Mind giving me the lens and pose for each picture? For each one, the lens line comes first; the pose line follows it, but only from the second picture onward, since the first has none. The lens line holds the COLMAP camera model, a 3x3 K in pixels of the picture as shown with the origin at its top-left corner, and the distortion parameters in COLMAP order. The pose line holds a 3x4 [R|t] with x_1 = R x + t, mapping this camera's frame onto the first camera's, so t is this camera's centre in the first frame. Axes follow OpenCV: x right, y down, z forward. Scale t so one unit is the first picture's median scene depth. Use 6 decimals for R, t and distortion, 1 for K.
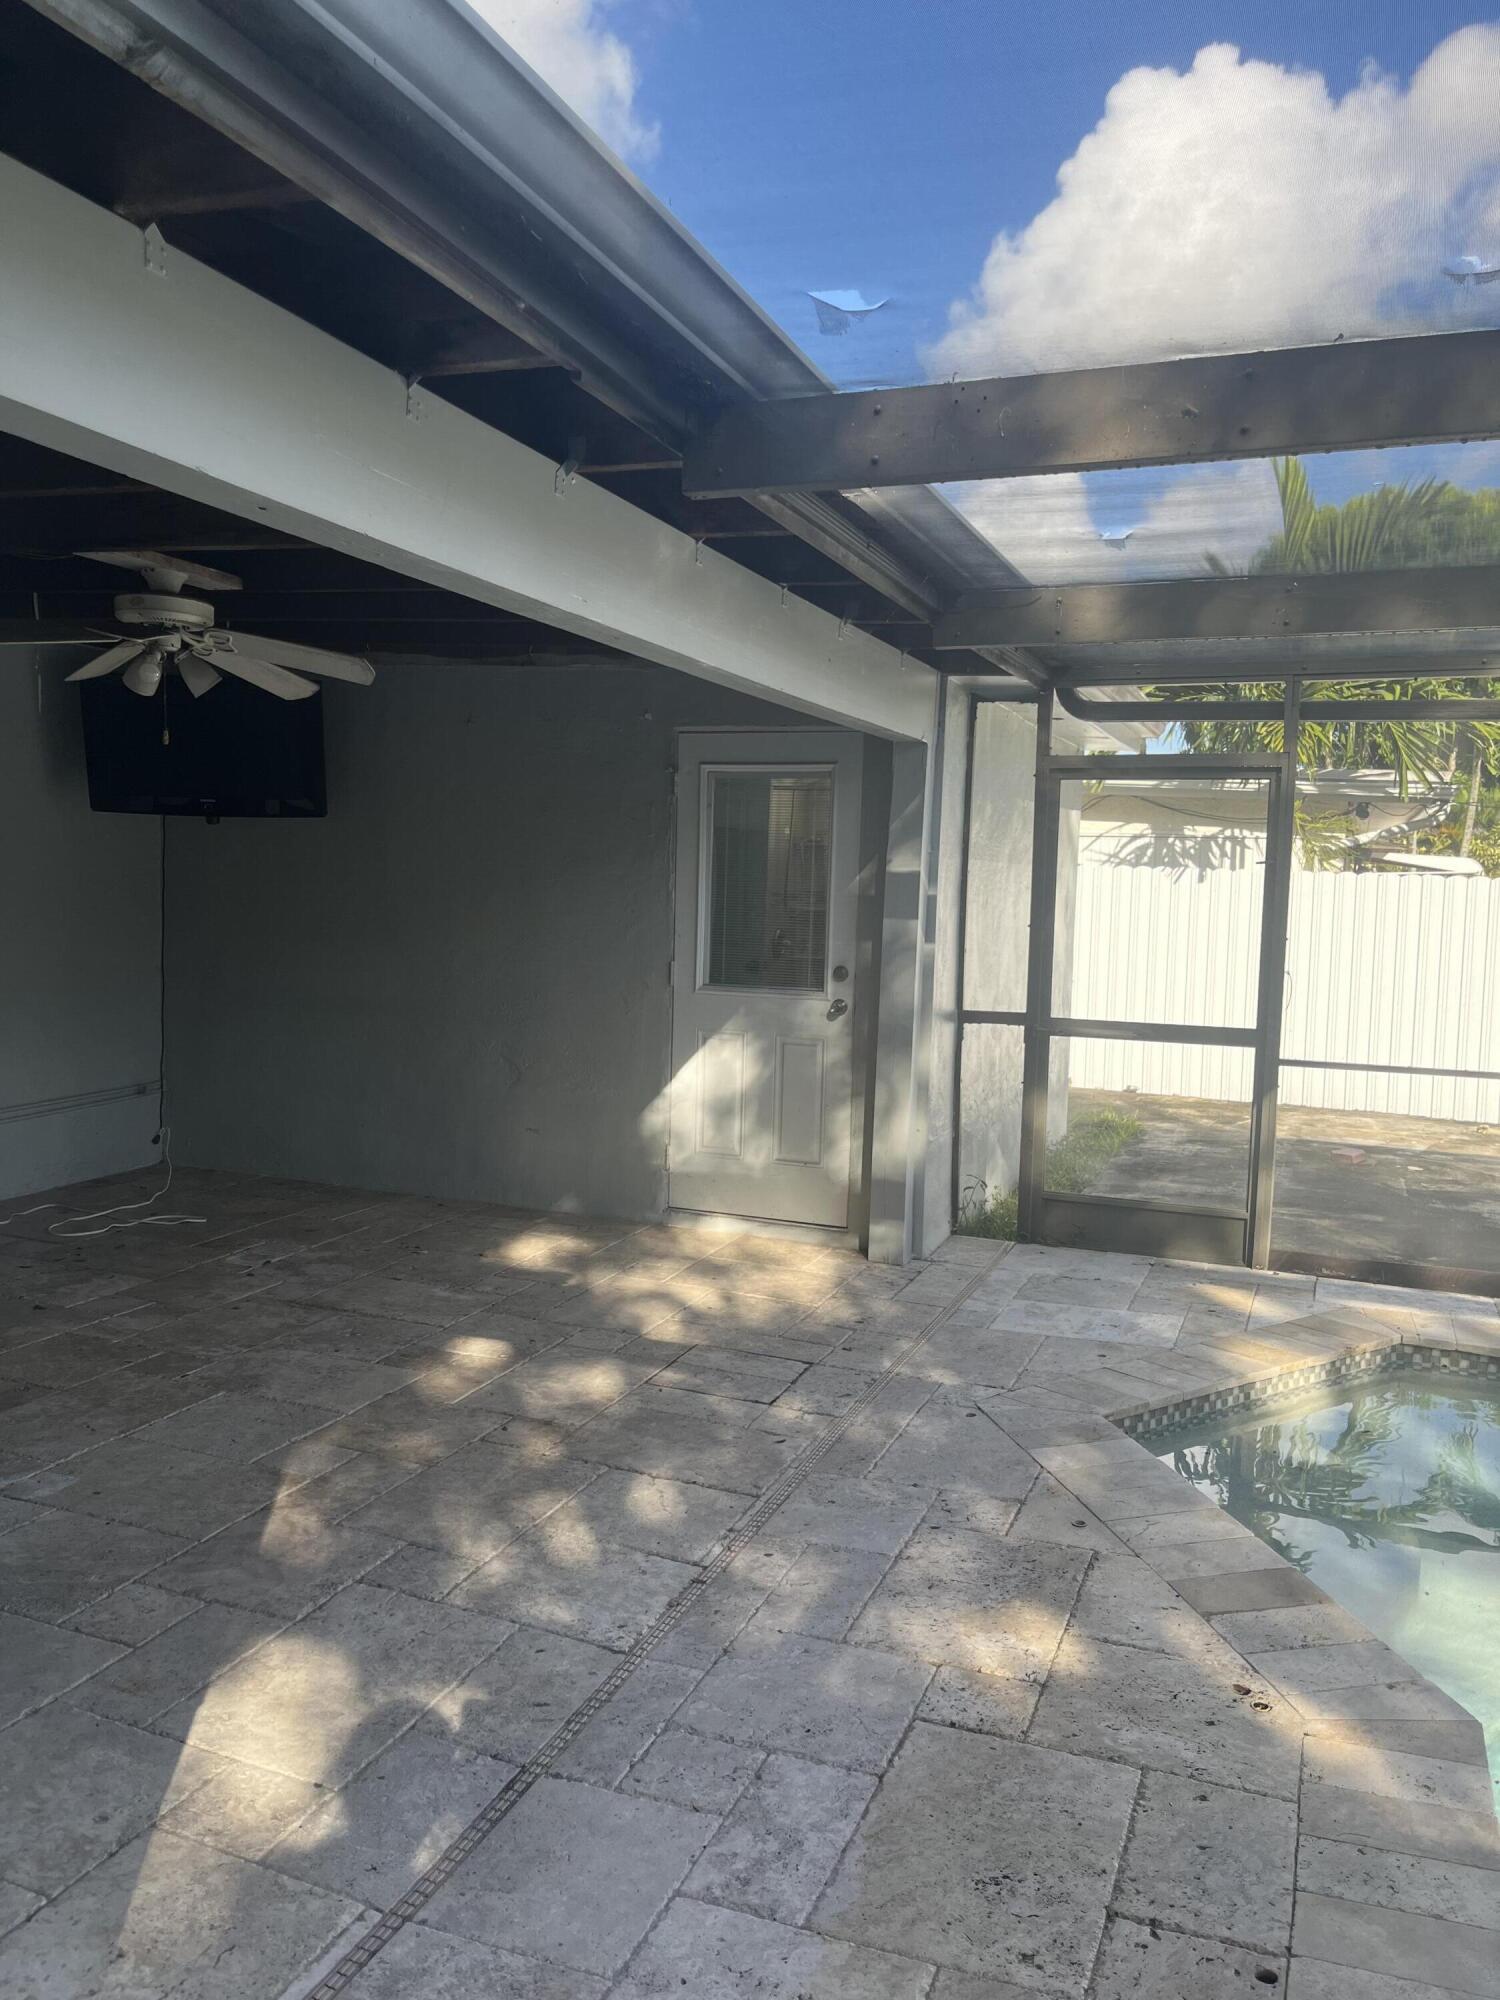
lens RADIAL K [[1512.3, 0, 749.7], [0, 1512.3, 1001.7], [0, 0, 1]] dist [0.054843, -0.065680]
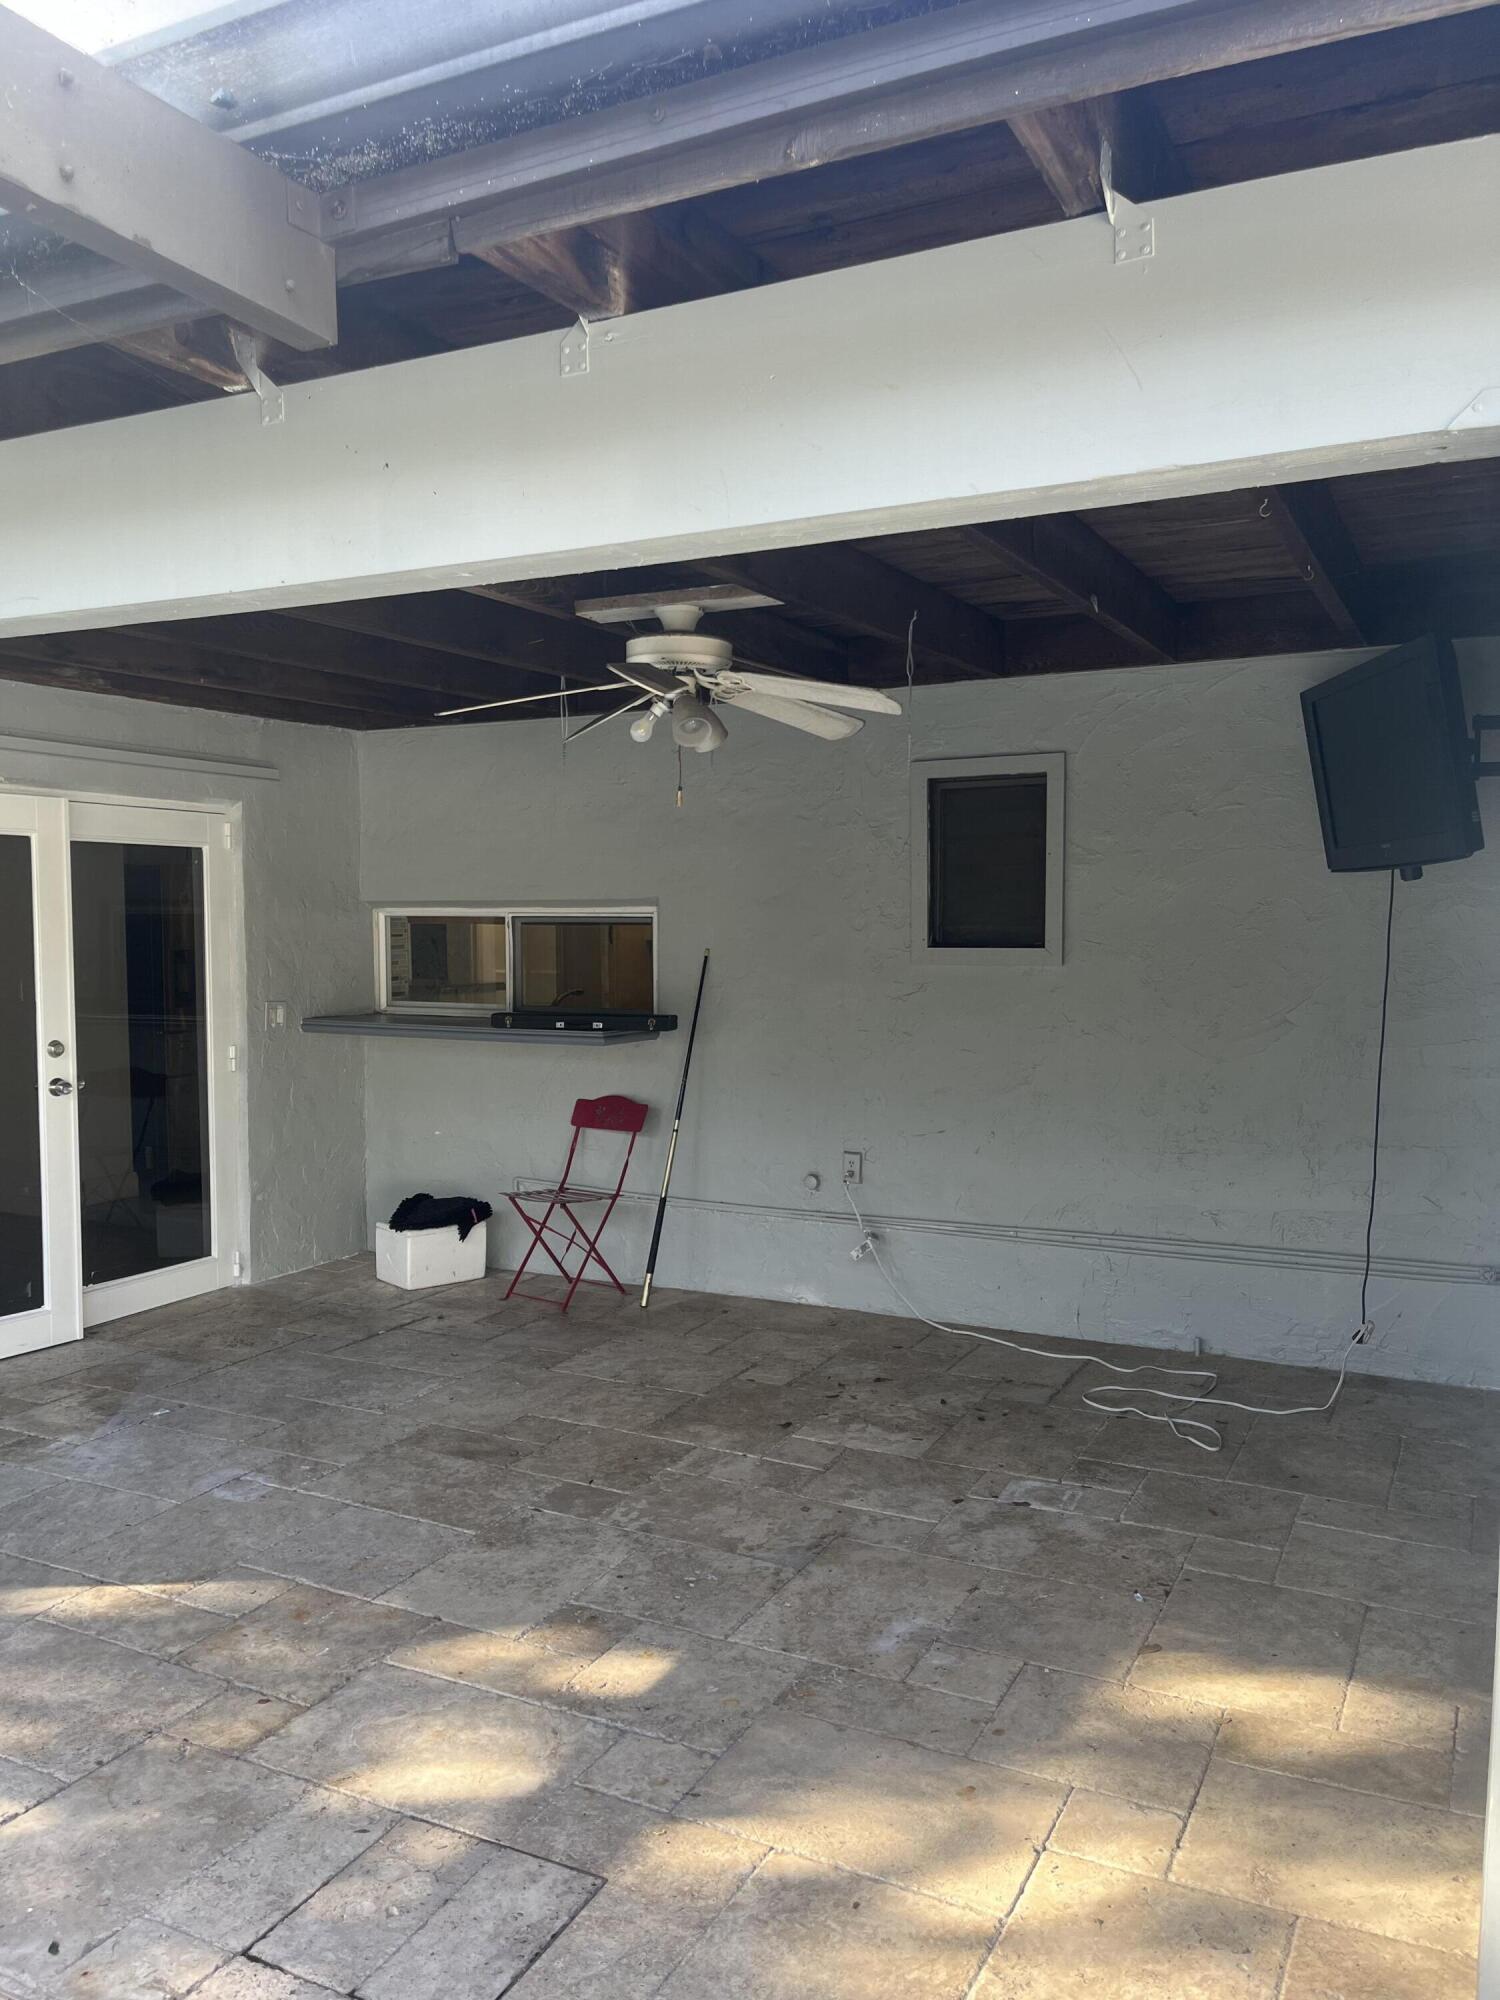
lens RADIAL K [[1512.3, 0, 748.7], [0, 1512.3, 1004.2], [0, 0, 1]] dist [0.054843, -0.065680]
pose [[-0.087885, 0.032309, -0.995607, 0.485914], [-0.085602, 0.995532, 0.039863, -0.098347], [0.992446, 0.088730, -0.084727, 1.097639]]
